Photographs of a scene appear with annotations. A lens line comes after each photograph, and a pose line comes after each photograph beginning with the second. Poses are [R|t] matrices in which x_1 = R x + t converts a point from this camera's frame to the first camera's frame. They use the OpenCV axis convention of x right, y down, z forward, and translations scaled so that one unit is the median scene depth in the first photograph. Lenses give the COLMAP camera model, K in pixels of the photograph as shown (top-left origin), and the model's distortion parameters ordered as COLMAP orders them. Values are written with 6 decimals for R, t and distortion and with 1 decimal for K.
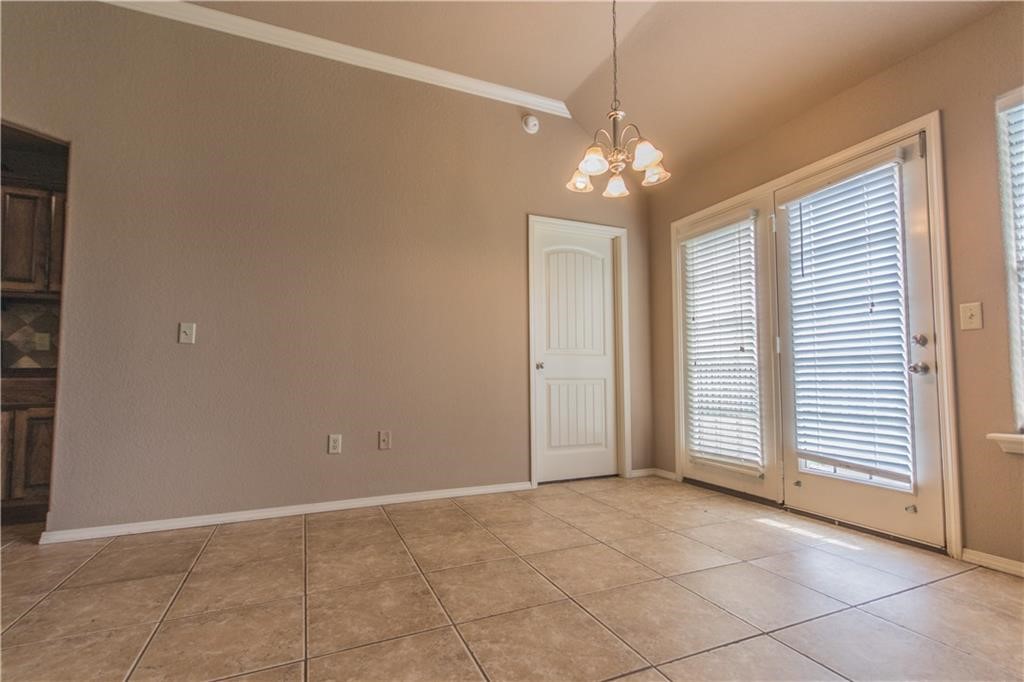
lens RADIAL K [[470.3, 0, 505.0], [0, 470.3, 353.4], [0, 0, 1]] dist [0.004281, 0.000019]
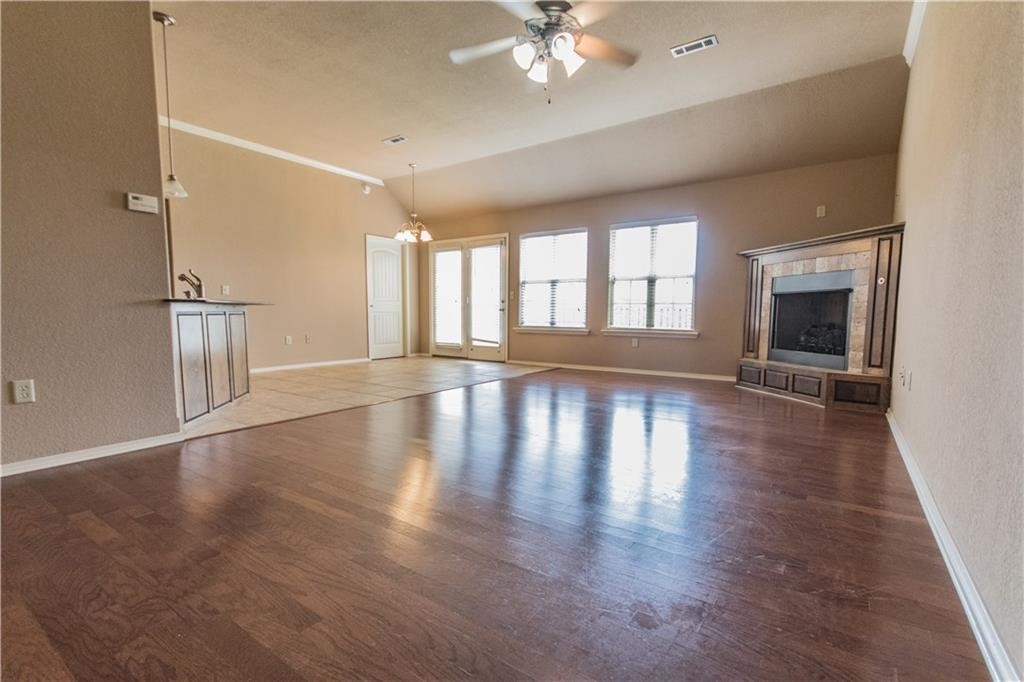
lens RADIAL K [[470.3, 0, 508.1], [0, 470.3, 345.9], [0, 0, 1]] dist [0.004281, 0.000019]
pose [[0.852279, -0.030349, 0.522206, -0.680505], [-0.035392, 0.992682, 0.115455, -0.081928], [-0.521888, -0.116882, 0.844968, -1.525611]]
